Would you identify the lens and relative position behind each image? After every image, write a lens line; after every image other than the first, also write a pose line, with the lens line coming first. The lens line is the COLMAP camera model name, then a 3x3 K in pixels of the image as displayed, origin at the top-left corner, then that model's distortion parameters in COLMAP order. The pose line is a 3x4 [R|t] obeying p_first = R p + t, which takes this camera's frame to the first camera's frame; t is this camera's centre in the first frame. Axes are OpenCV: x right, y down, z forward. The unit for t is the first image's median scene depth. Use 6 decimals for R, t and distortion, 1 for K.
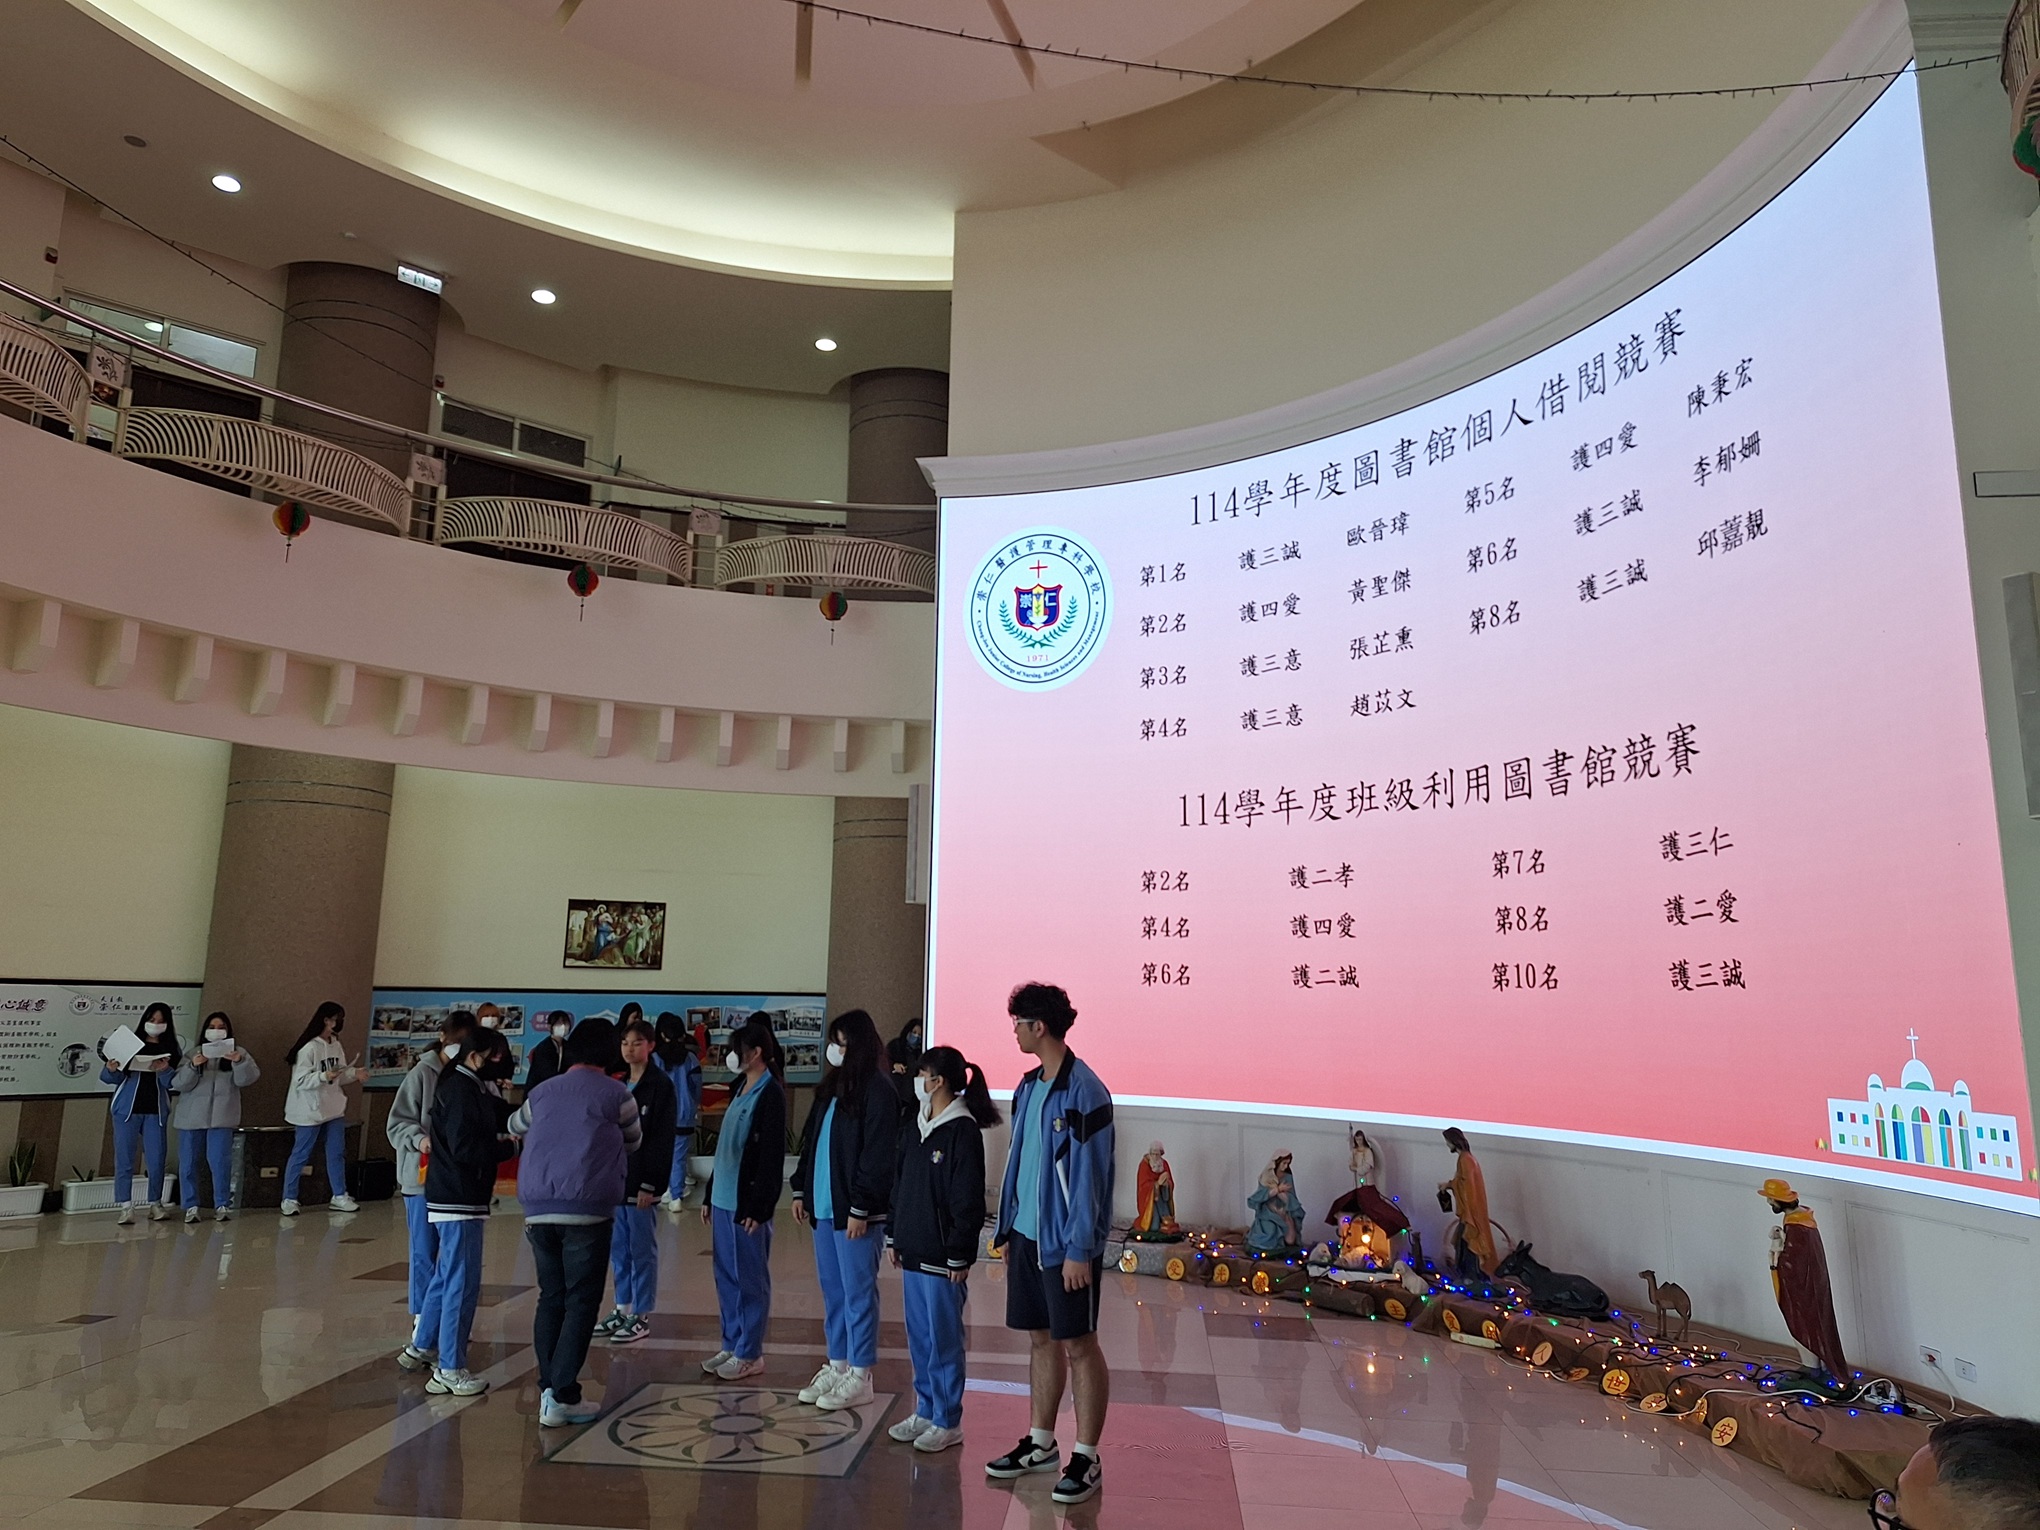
lens RADIAL K [[1392.1, 0, 1023.2], [0, 1392.1, 775.8], [0, 0, 1]] dist [0.078307, -0.078337]
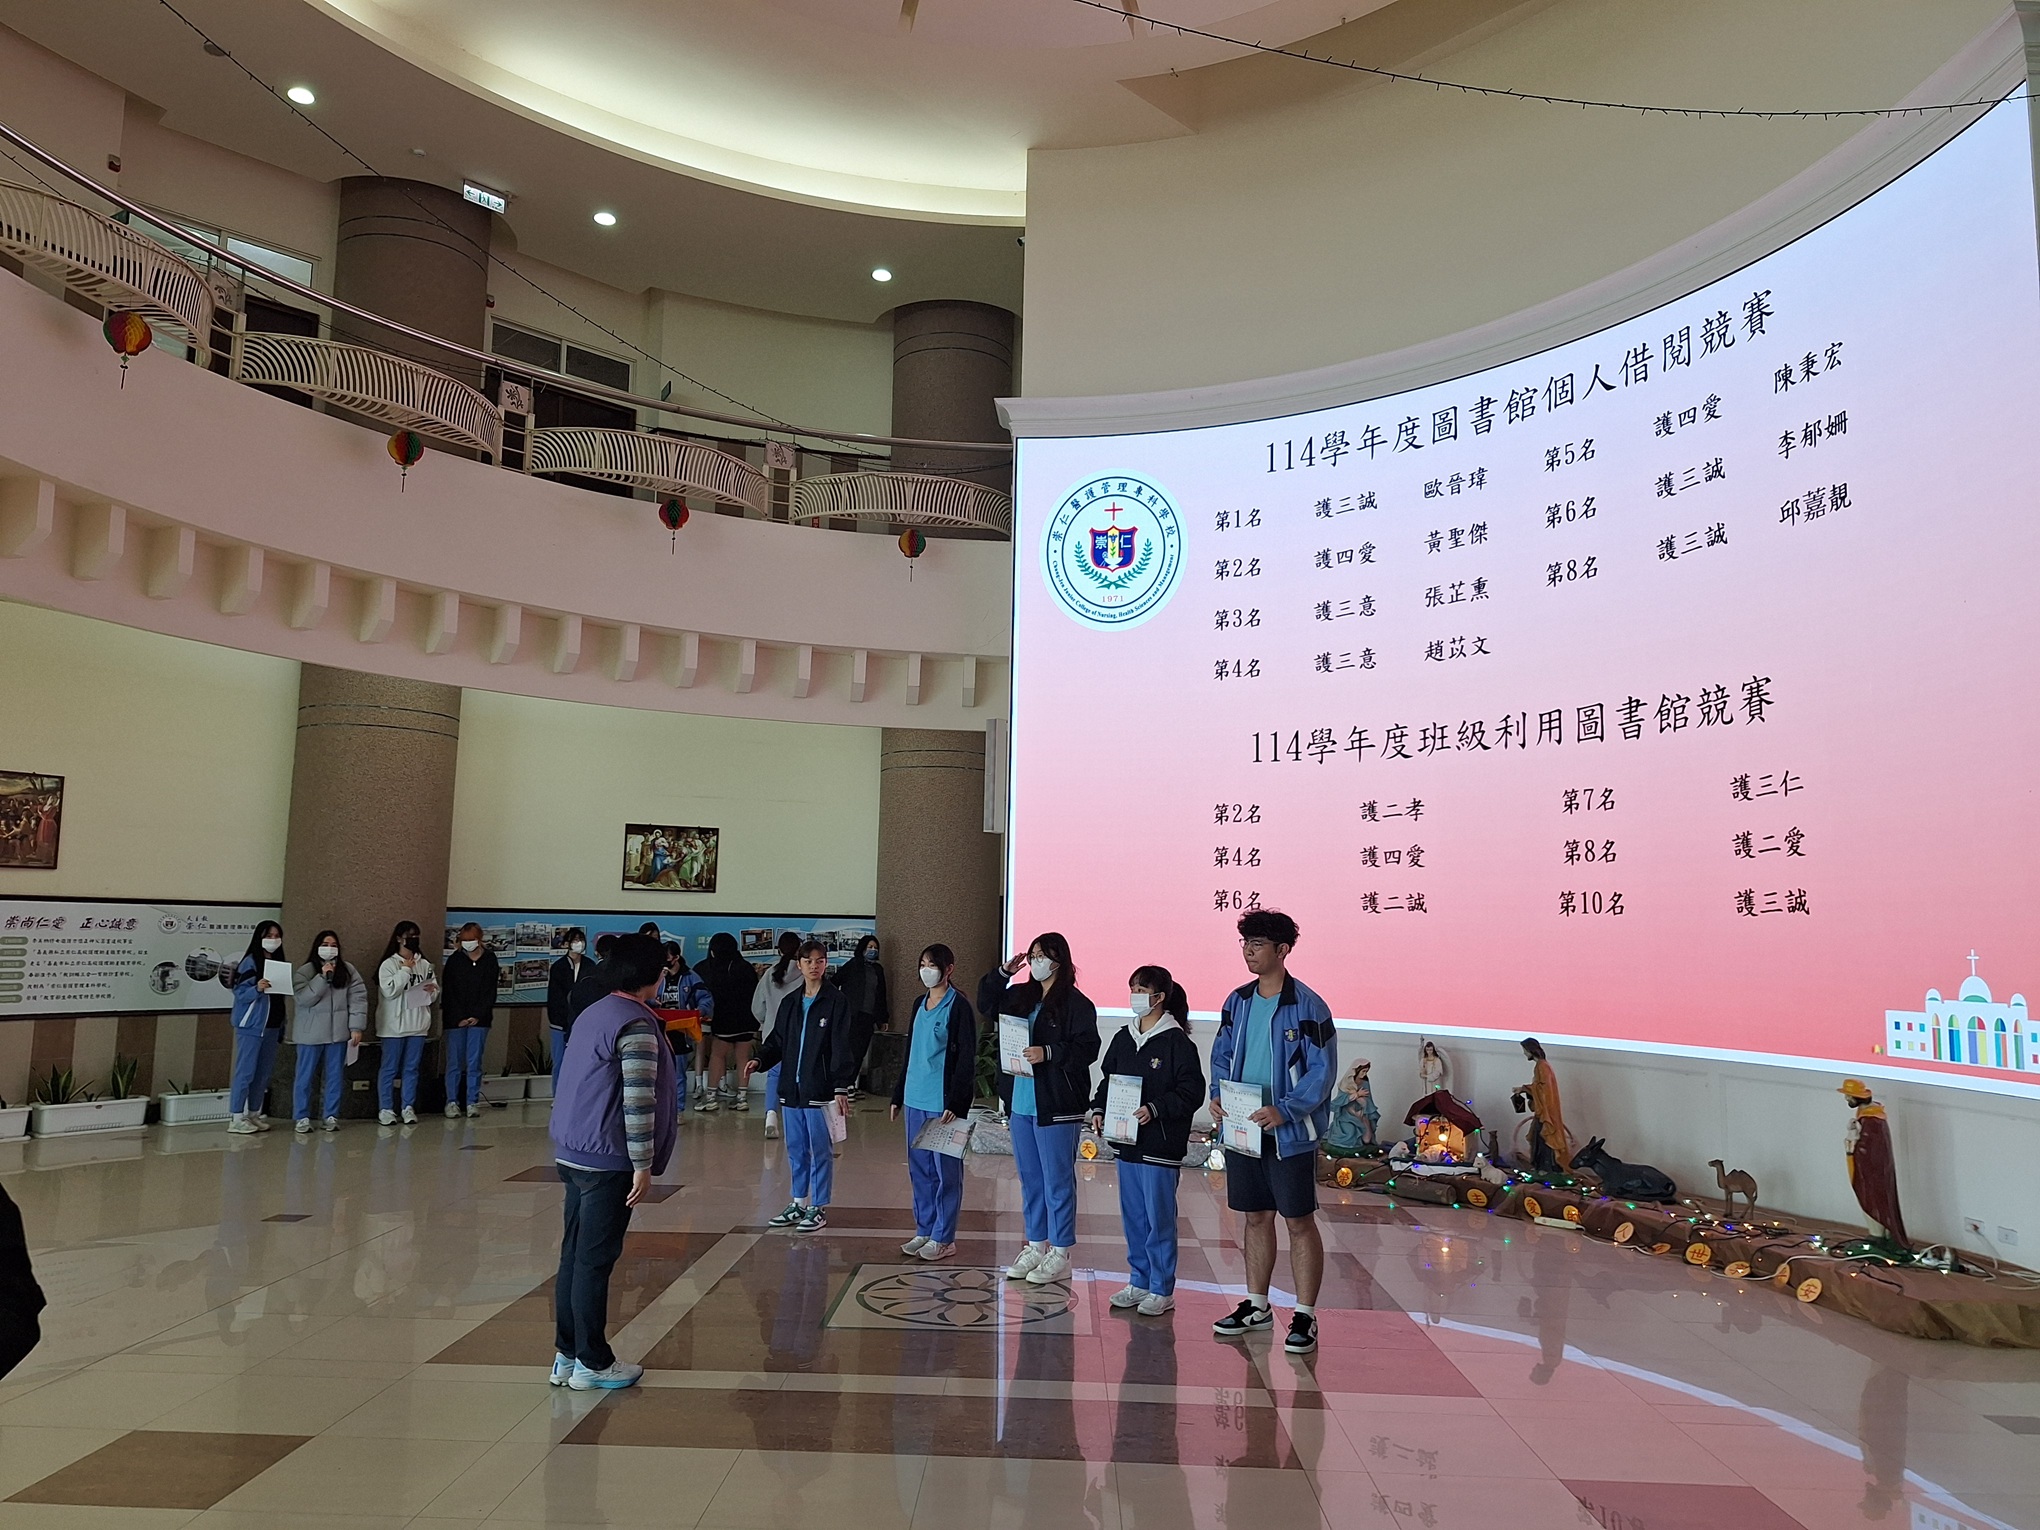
lens RADIAL K [[1392.1, 0, 1030.0], [0, 1392.1, 801.4], [0, 0, 1]] dist [0.078307, -0.078337]
pose [[0.997349, 0.008083, 0.072322, -0.155257], [-0.013435, 0.997181, 0.073815, -0.011579], [-0.071522, -0.074591, 0.994646, -0.057213]]
